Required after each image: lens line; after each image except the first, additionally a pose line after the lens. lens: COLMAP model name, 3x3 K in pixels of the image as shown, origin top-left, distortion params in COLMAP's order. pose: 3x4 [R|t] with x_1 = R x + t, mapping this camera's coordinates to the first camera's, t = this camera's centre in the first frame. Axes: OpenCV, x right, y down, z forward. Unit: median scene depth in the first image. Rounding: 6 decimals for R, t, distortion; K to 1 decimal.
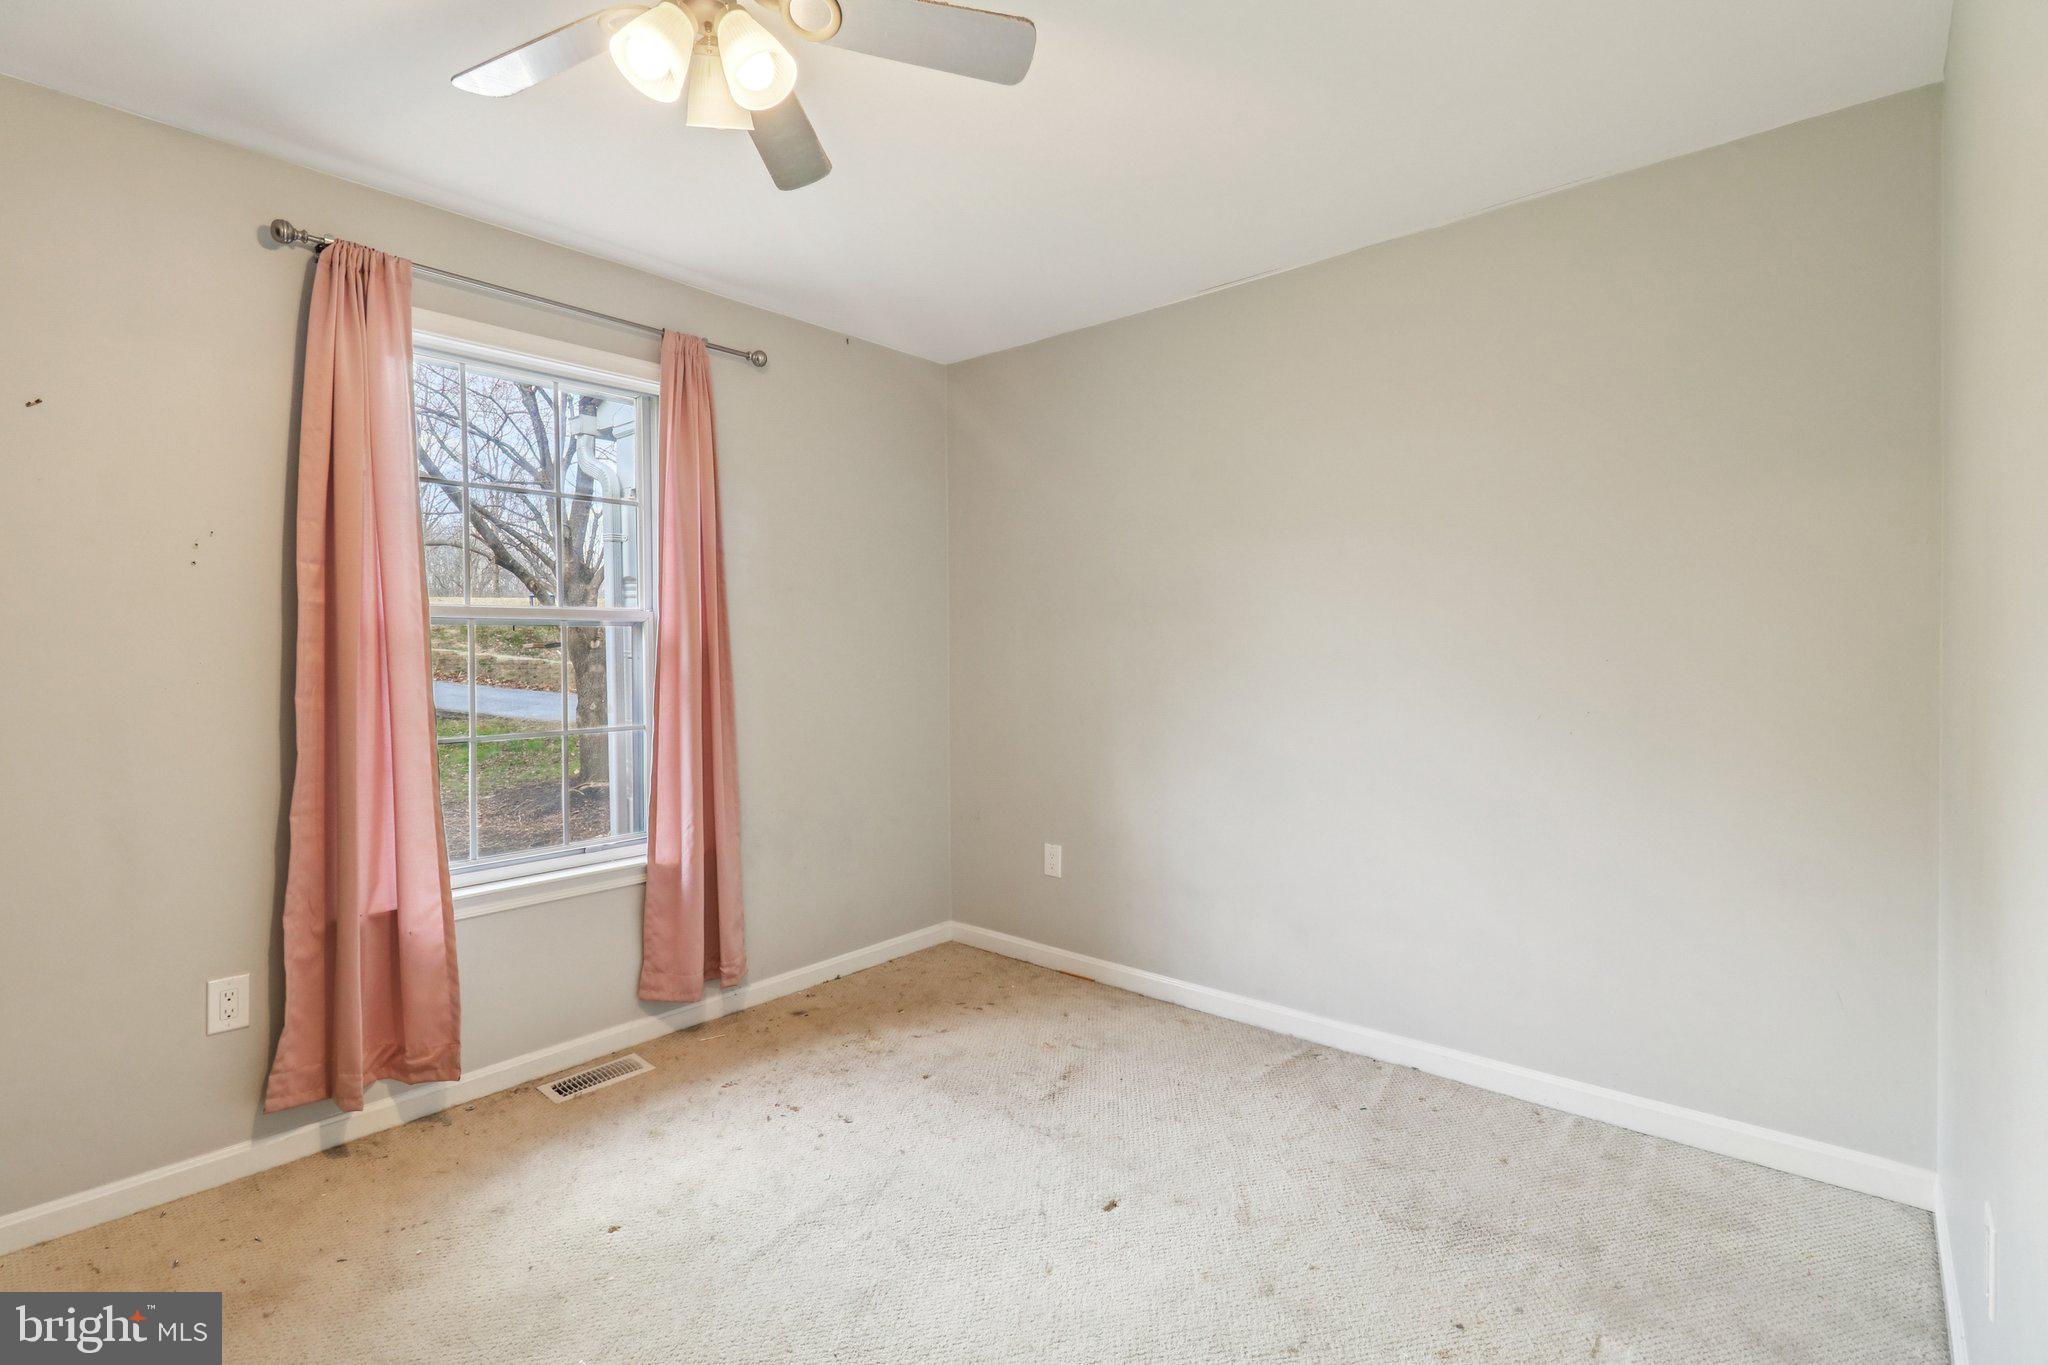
lens RADIAL K [[946.1, 0, 1011.6], [0, 946.1, 669.3], [0, 0, 1]] dist [-0.000251, -0.000569]
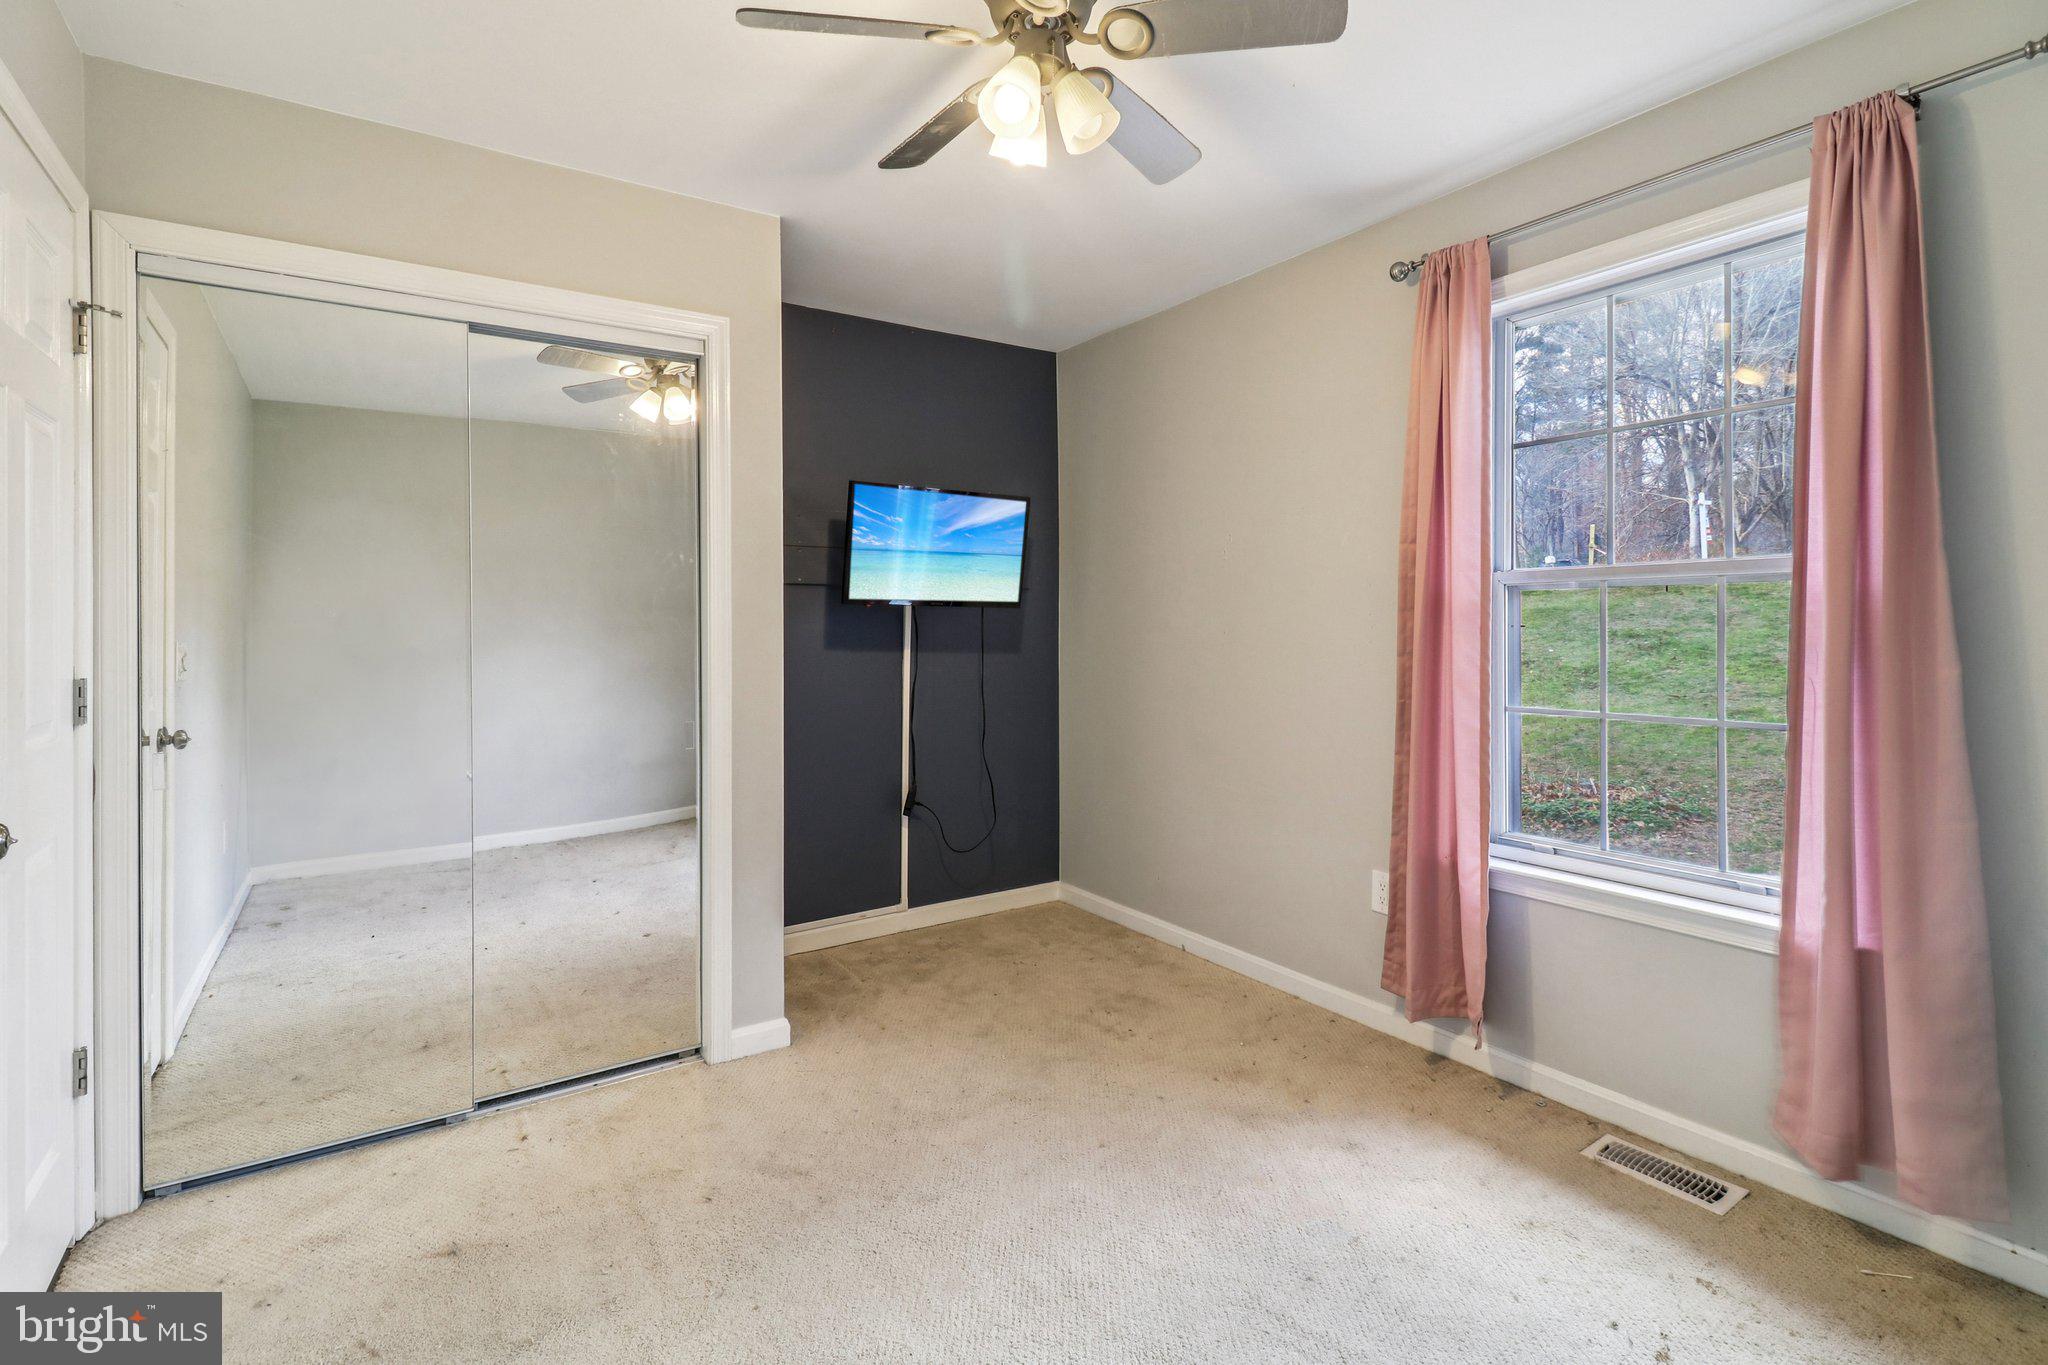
lens RADIAL K [[933.2, 0, 1004.0], [0, 933.2, 641.0], [0, 0, 1]] dist [-0.000939, -0.000484]
pose [[-0.276687, 0.021039, -0.960730, 0.471077], [-0.003095, 0.999736, 0.022785, -0.014968], [0.960955, 0.009278, -0.276549, 0.766217]]
